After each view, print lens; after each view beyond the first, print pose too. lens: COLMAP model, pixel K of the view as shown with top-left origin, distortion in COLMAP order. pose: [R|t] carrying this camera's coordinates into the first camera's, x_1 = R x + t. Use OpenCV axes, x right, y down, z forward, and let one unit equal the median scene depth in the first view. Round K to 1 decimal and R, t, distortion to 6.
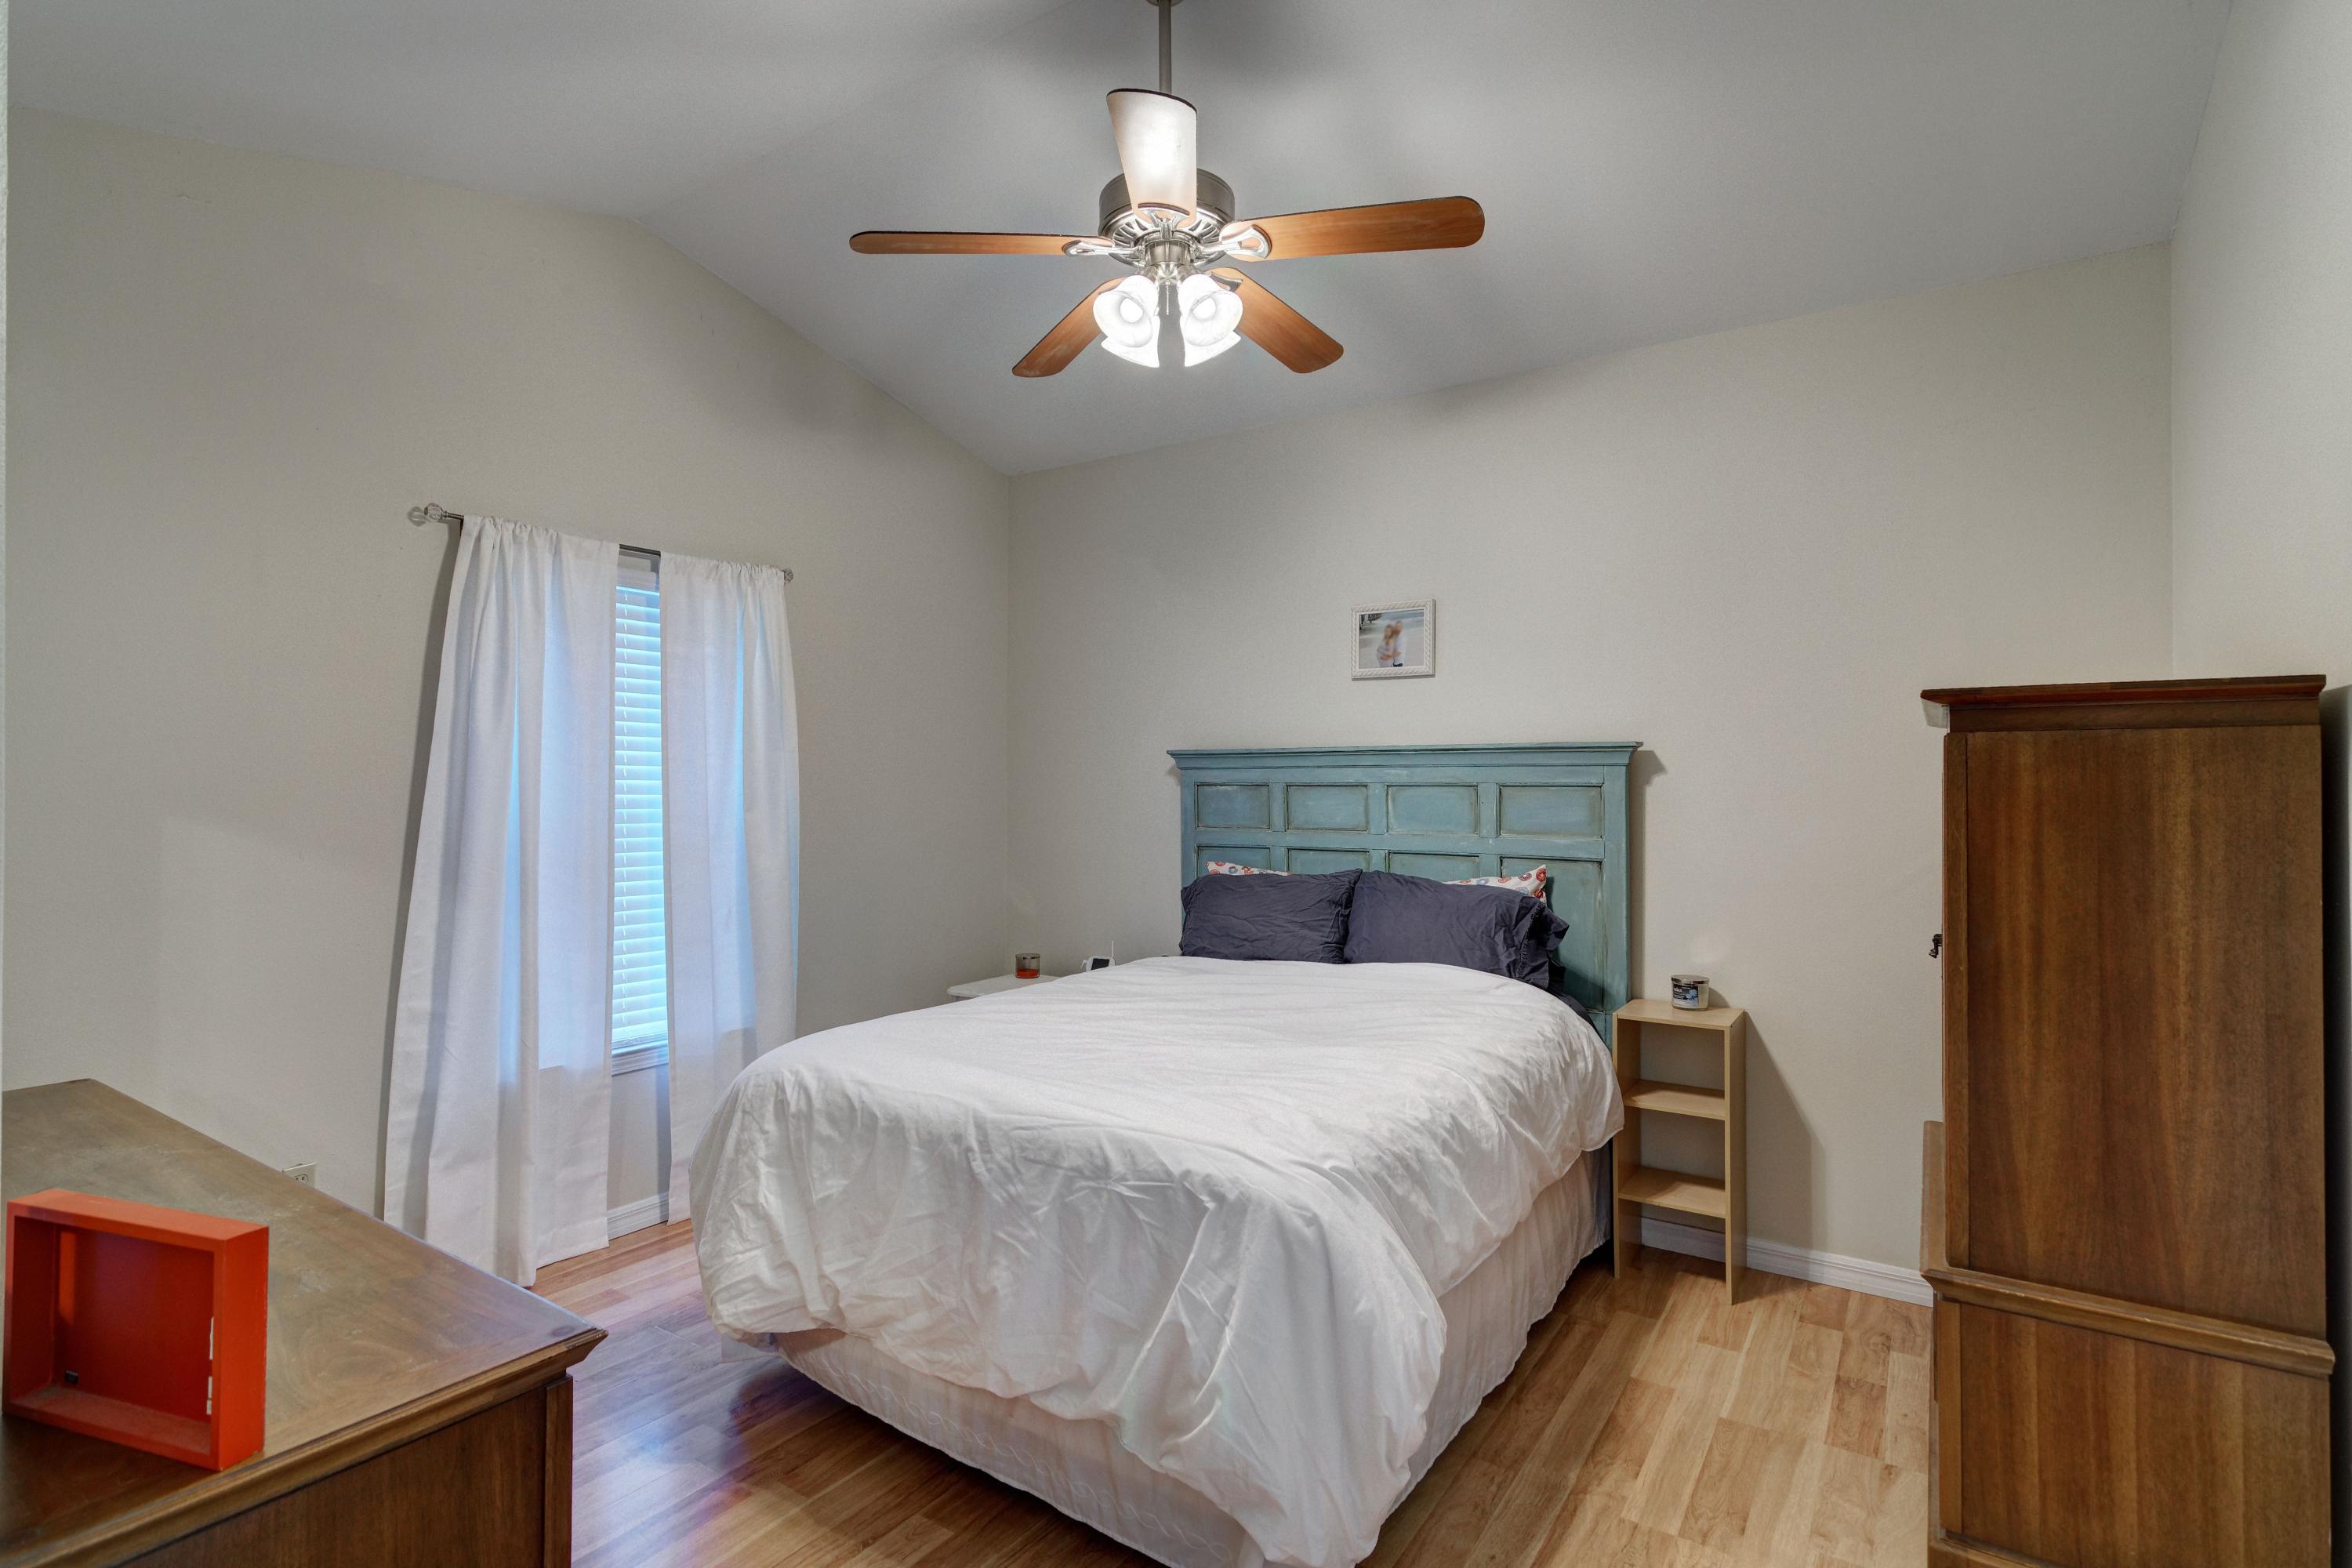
lens RADIAL K [[1139.2, 0, 1234.2], [0, 1139.2, 796.1], [0, 0, 1]] dist [0.000260, 0.000002]
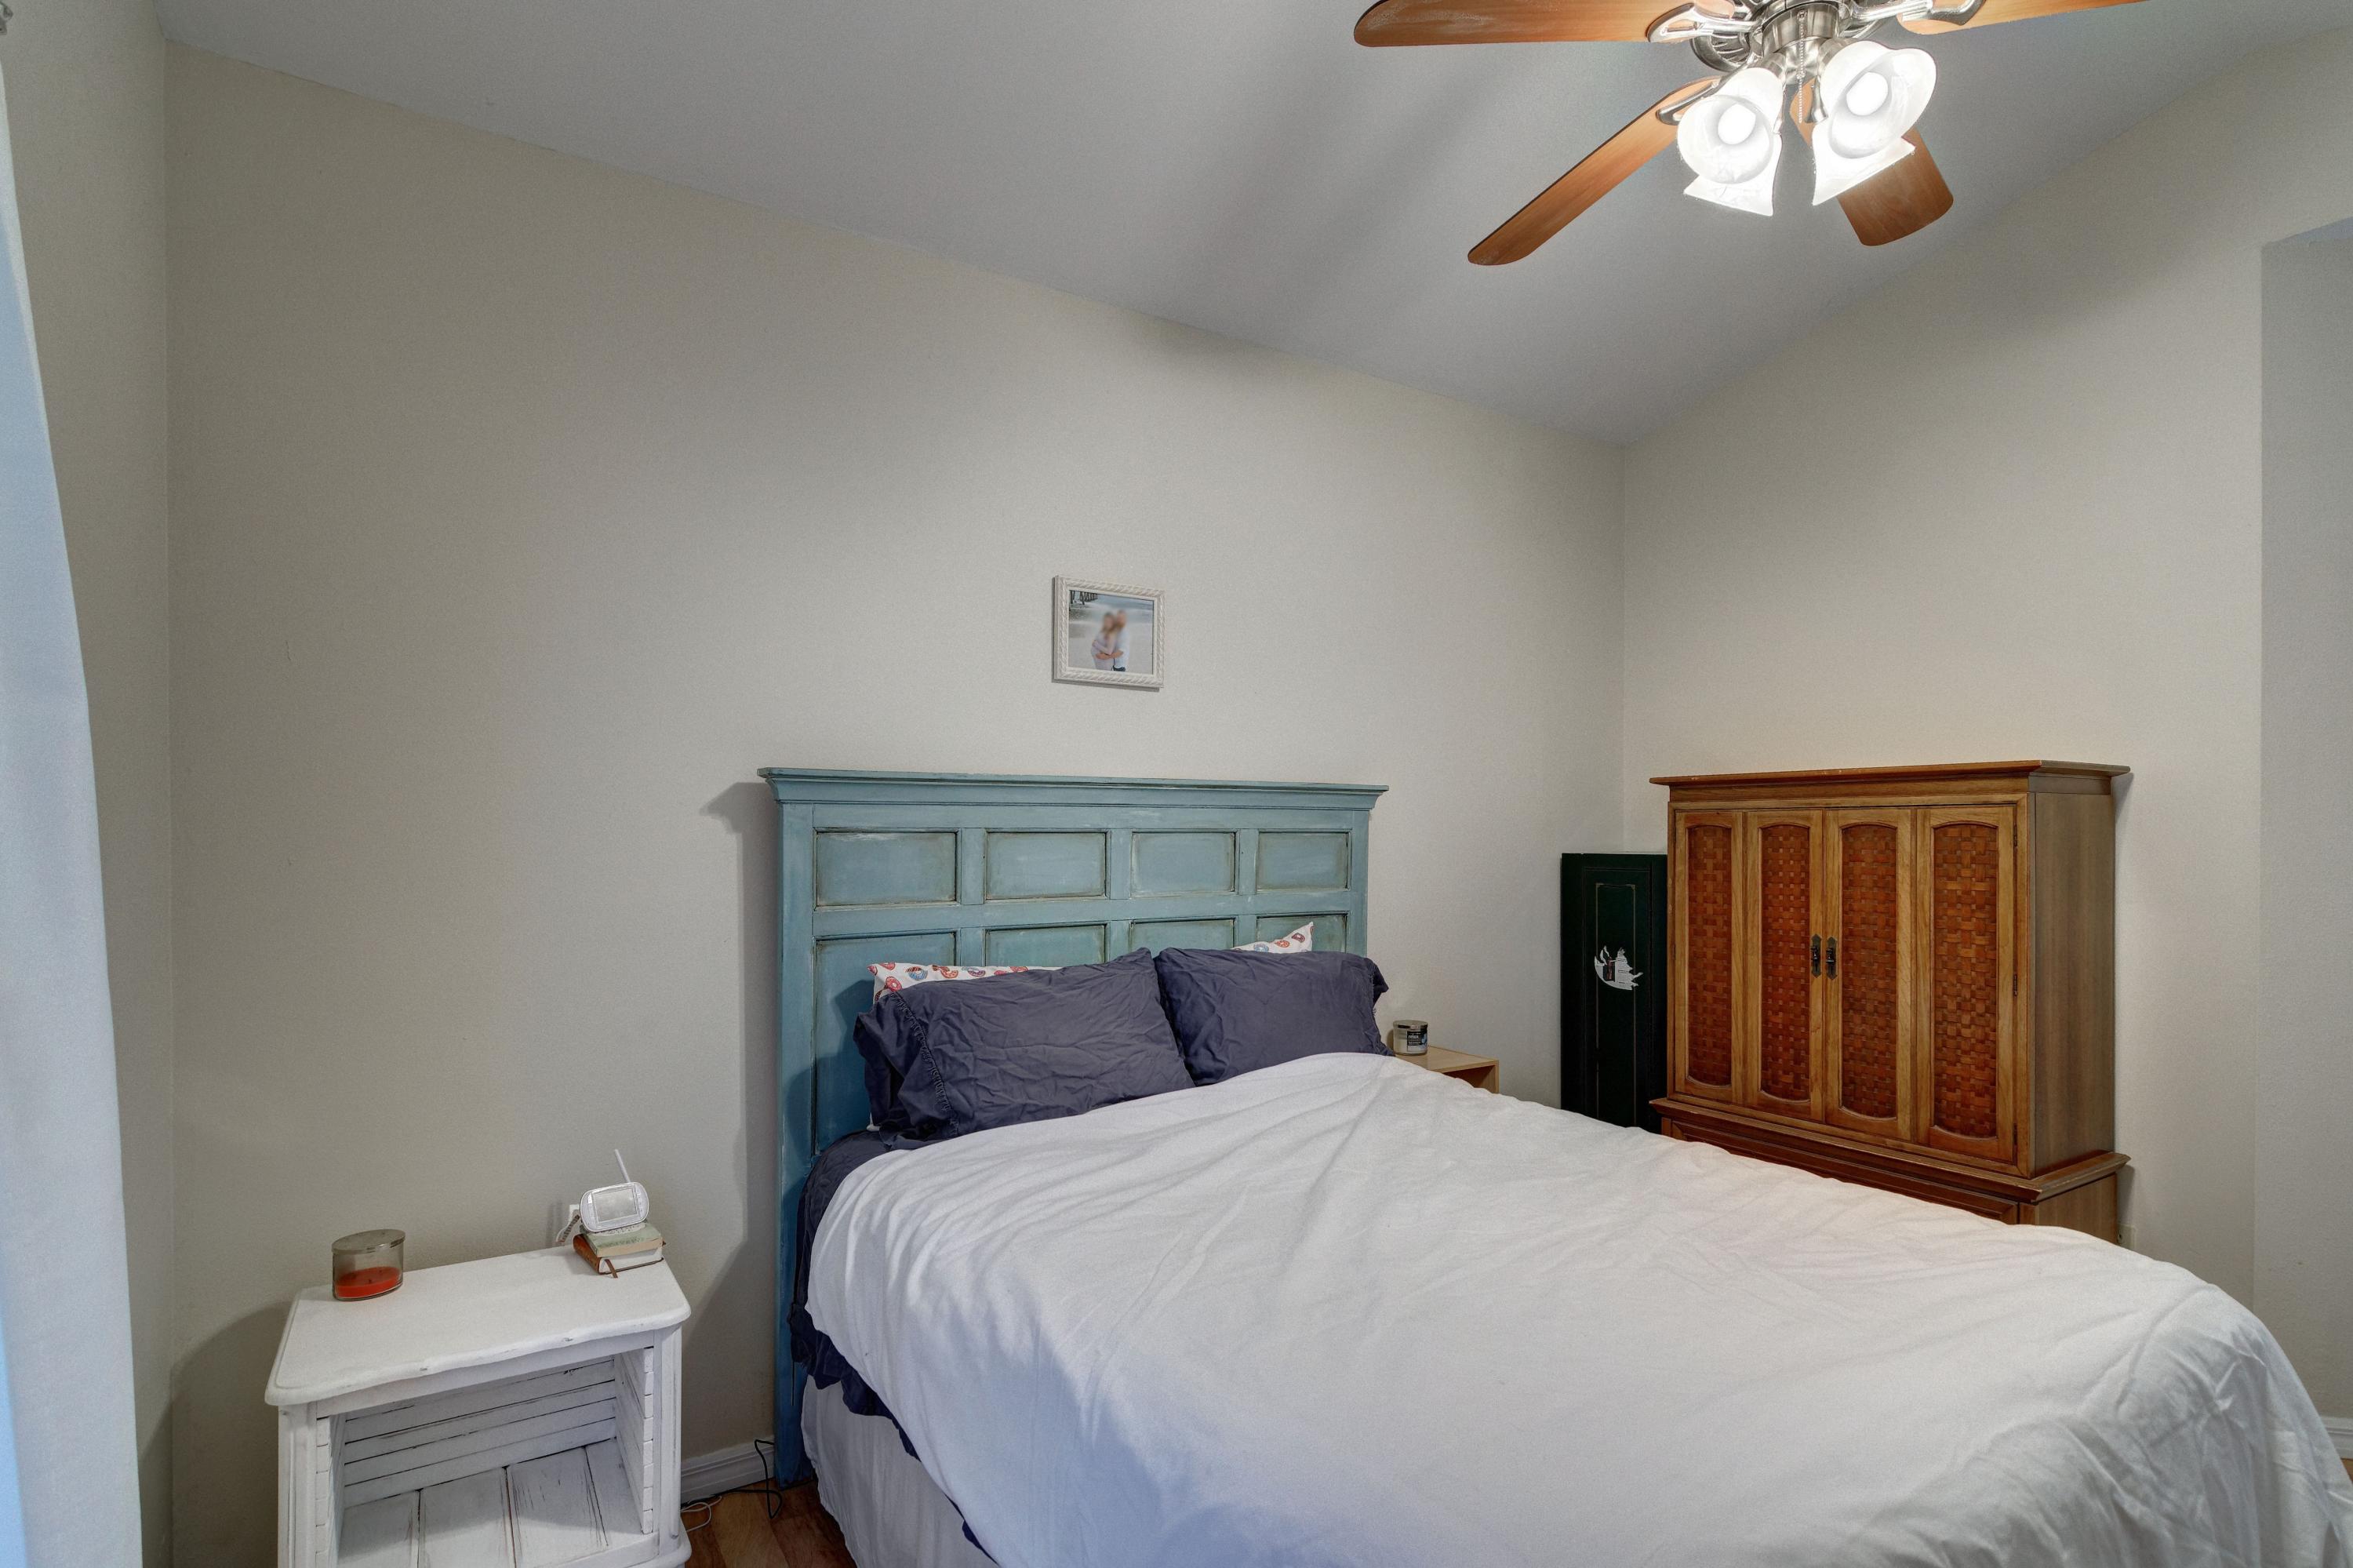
lens RADIAL K [[1150.9, 0, 1178.1], [0, 1150.9, 837.5], [0, 0, 1]] dist [0.003381, 0.000655]
pose [[0.423278, -0.005964, 0.905980, -0.519638], [0.008761, 0.999959, 0.002489, -0.007241], [-0.905957, 0.006884, 0.423313, 0.651982]]
